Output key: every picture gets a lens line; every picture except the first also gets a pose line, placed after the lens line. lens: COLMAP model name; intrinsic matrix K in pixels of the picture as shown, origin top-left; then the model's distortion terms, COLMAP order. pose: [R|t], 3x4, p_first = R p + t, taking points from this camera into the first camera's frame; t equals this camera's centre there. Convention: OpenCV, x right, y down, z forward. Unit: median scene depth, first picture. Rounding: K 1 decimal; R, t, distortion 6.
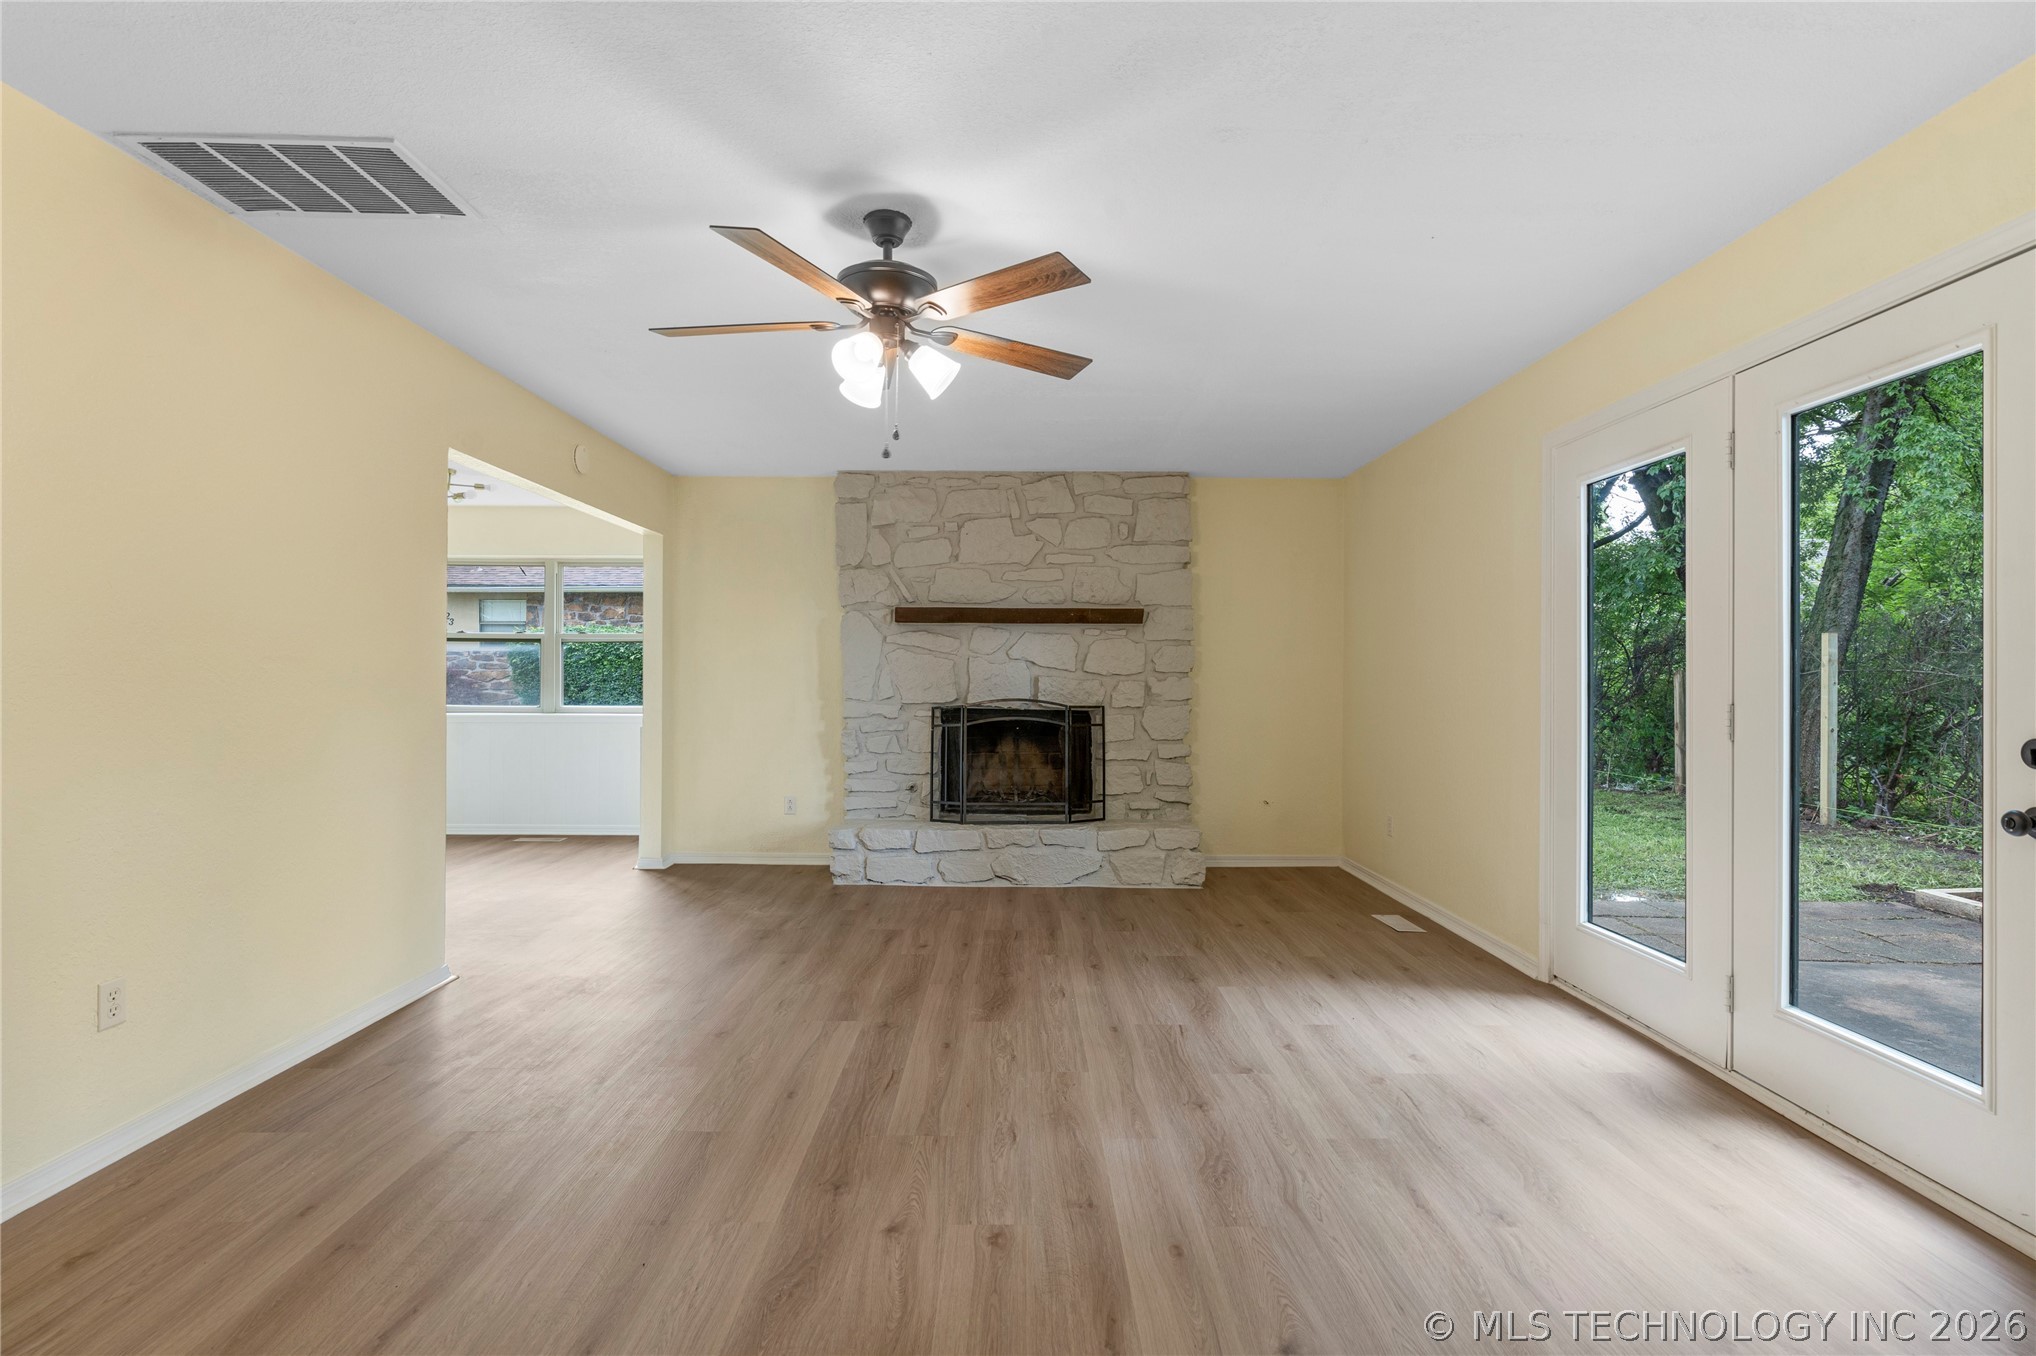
lens RADIAL K [[974.6, 0, 1016.7], [0, 974.6, 678.2], [0, 0, 1]] dist [0.001845, -0.000174]
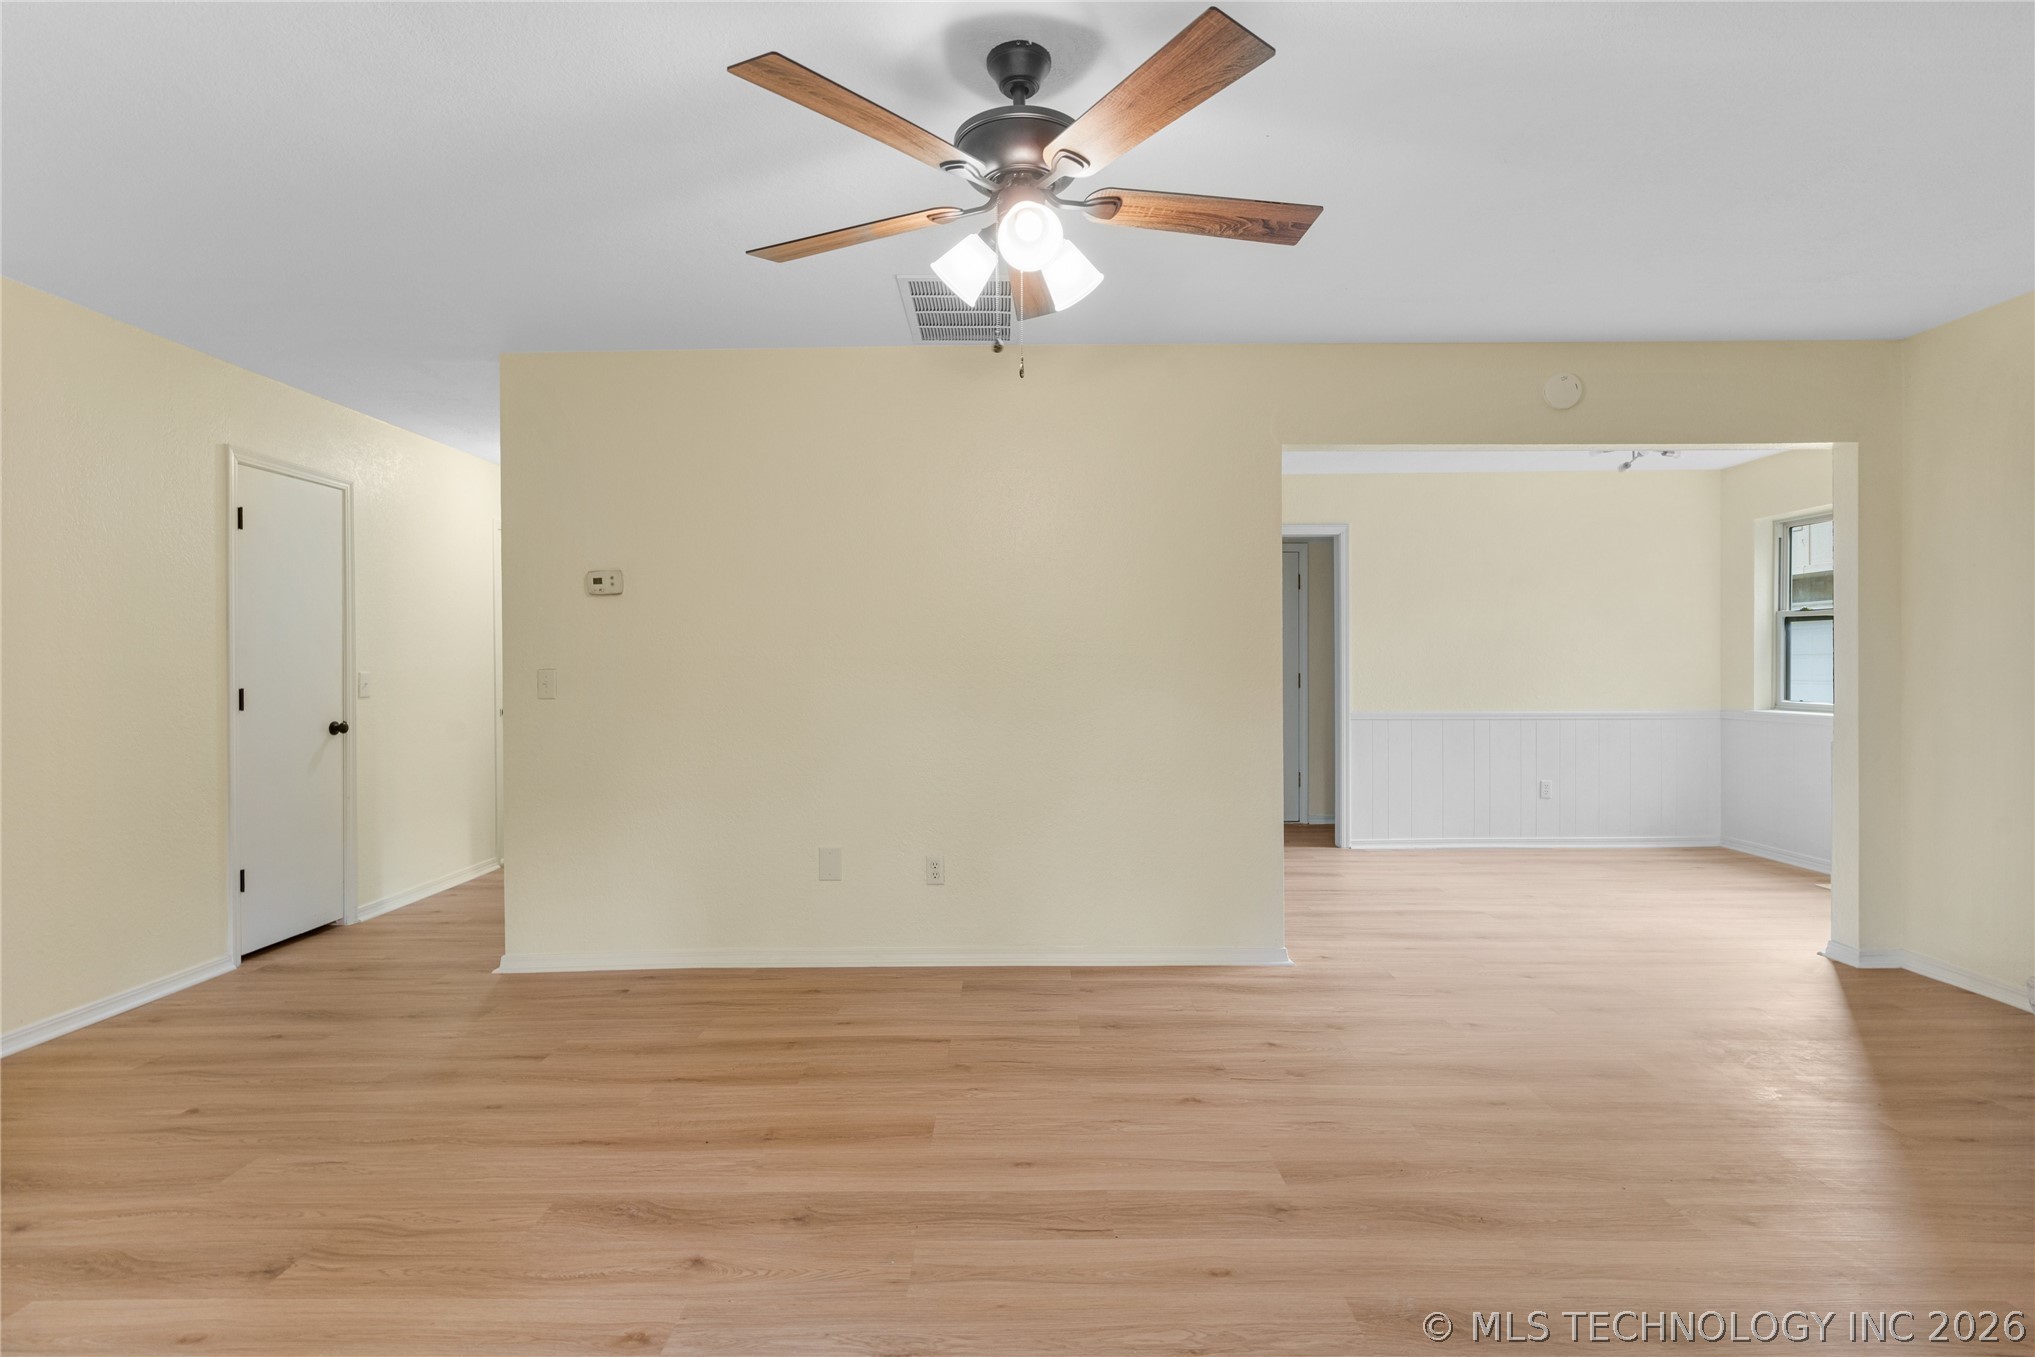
lens RADIAL K [[974.1, 0, 1017.4], [0, 974.1, 669.1], [0, 0, 1]] dist [0.001845, -0.000174]
pose [[-0.006693, -0.000809, -0.999977, 0.628271], [0.003322, 0.999994, -0.000831, -0.001622], [0.999972, -0.003328, -0.006691, 1.024504]]
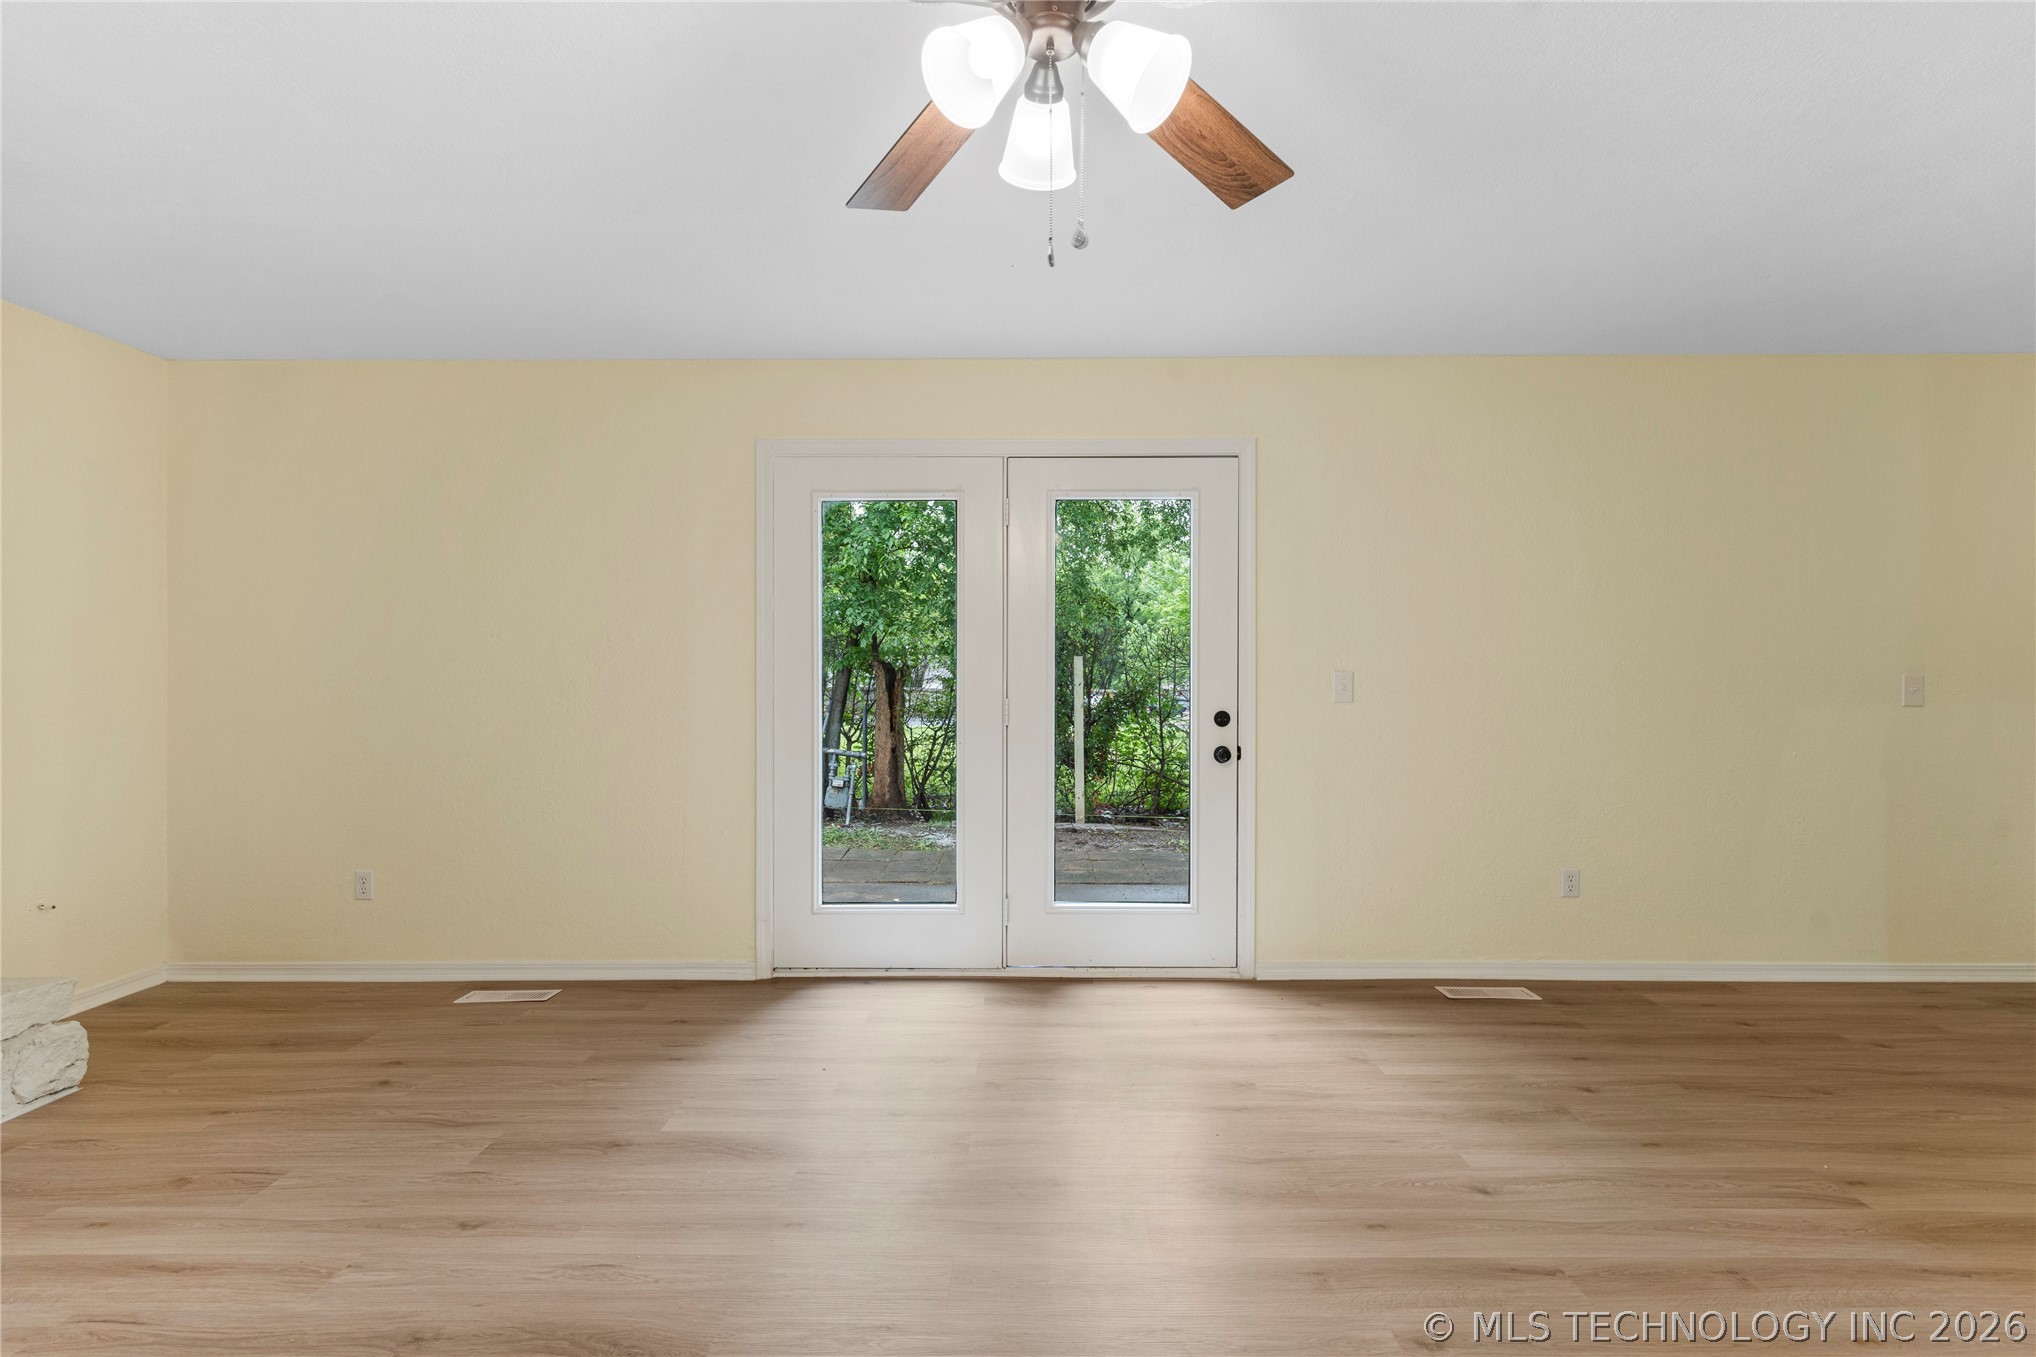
lens RADIAL K [[974.6, 0, 1016.6], [0, 974.6, 682.6], [0, 0, 1]] dist [0.001845, -0.000174]
pose [[0.007054, -0.008365, 0.999940, -0.668649], [-0.000791, 0.999965, 0.008371, -0.007844], [-0.999975, -0.000850, 0.007047, 1.041006]]
